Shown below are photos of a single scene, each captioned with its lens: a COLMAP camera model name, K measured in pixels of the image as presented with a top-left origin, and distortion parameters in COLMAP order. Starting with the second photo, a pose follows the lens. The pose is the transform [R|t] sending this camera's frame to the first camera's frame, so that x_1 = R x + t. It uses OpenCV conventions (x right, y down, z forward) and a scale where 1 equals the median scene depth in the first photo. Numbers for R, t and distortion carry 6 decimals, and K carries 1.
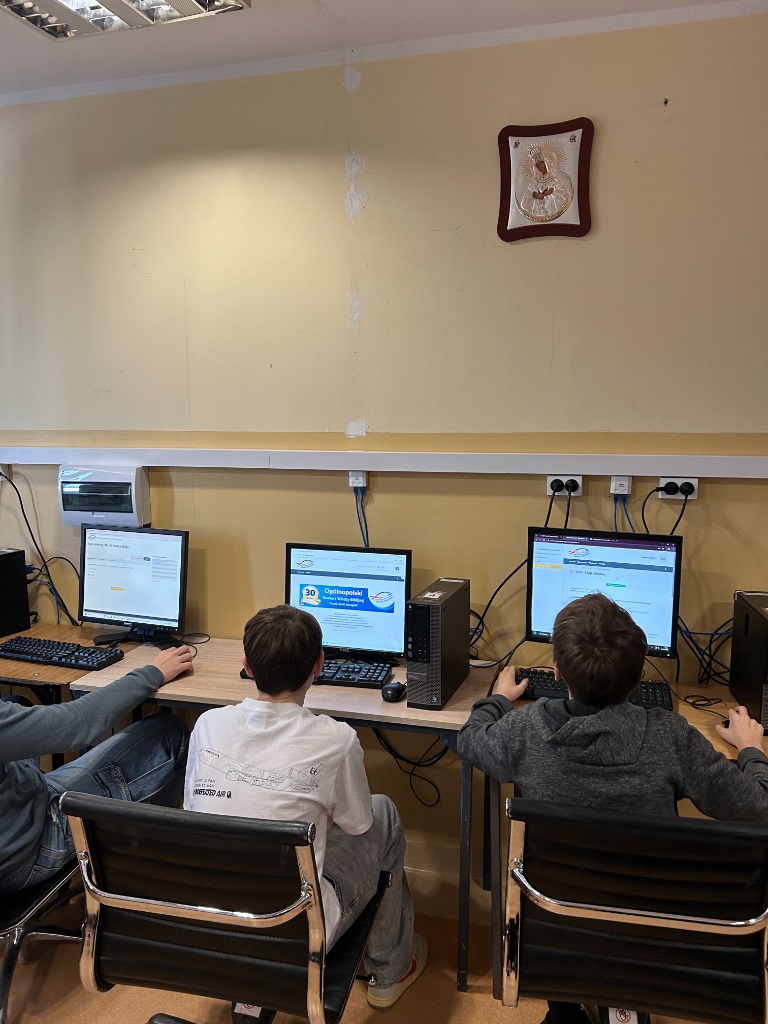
lens RADIAL K [[757.6, 0, 384.0], [0, 757.6, 512.0], [0, 0, 1]] dist [0.034651, -0.080530]
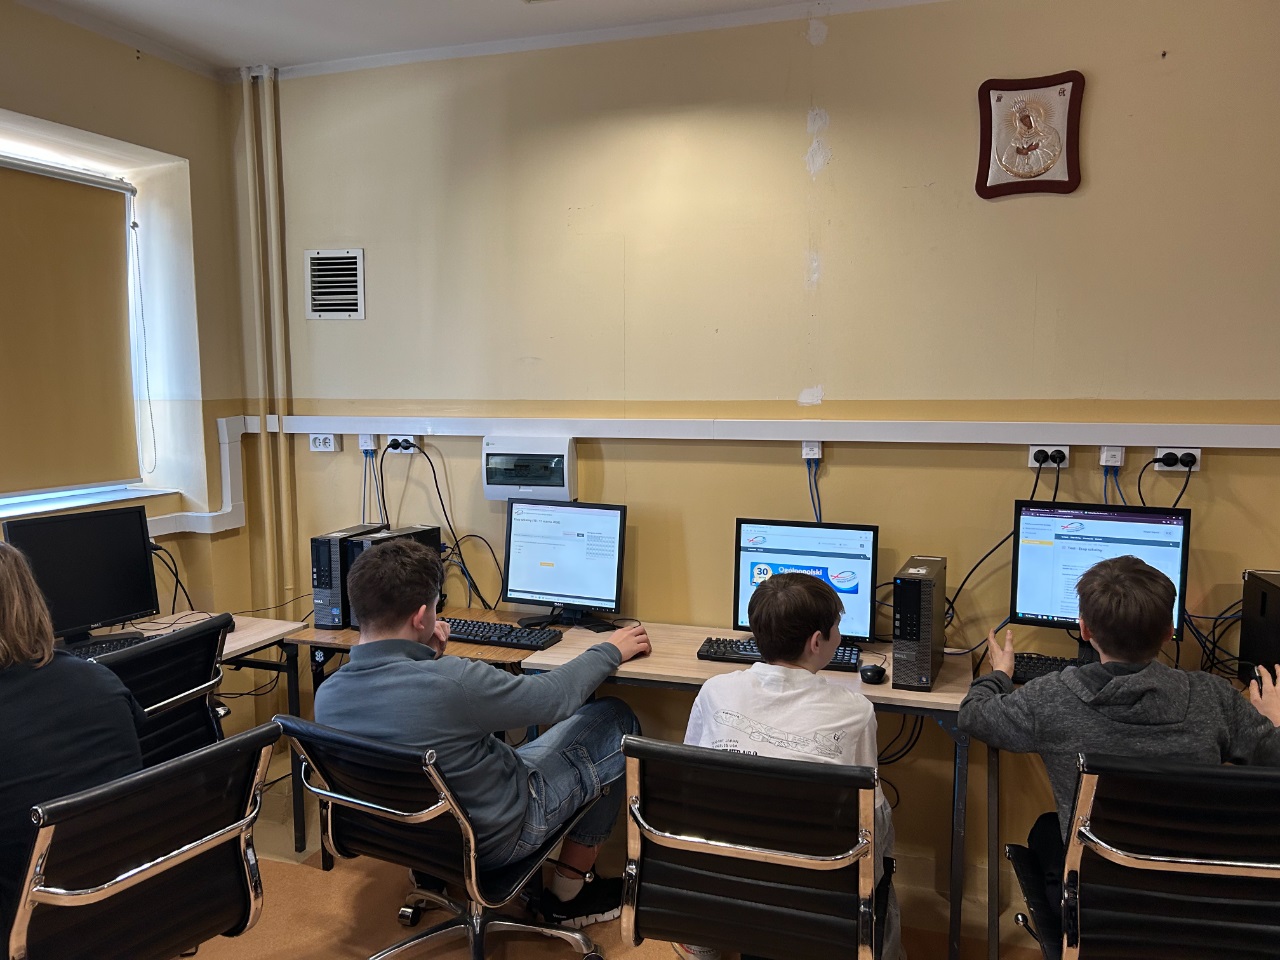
lens RADIAL K [[947.0, 0, 639.7], [0, 947.0, 472.7], [0, 0, 1]] dist [0.034651, -0.080530]
pose [[0.998176, 0.004383, -0.060220, -0.192476], [-0.006727, 0.999225, -0.038785, 0.033379], [0.060003, 0.039120, 0.997431, -0.188313]]
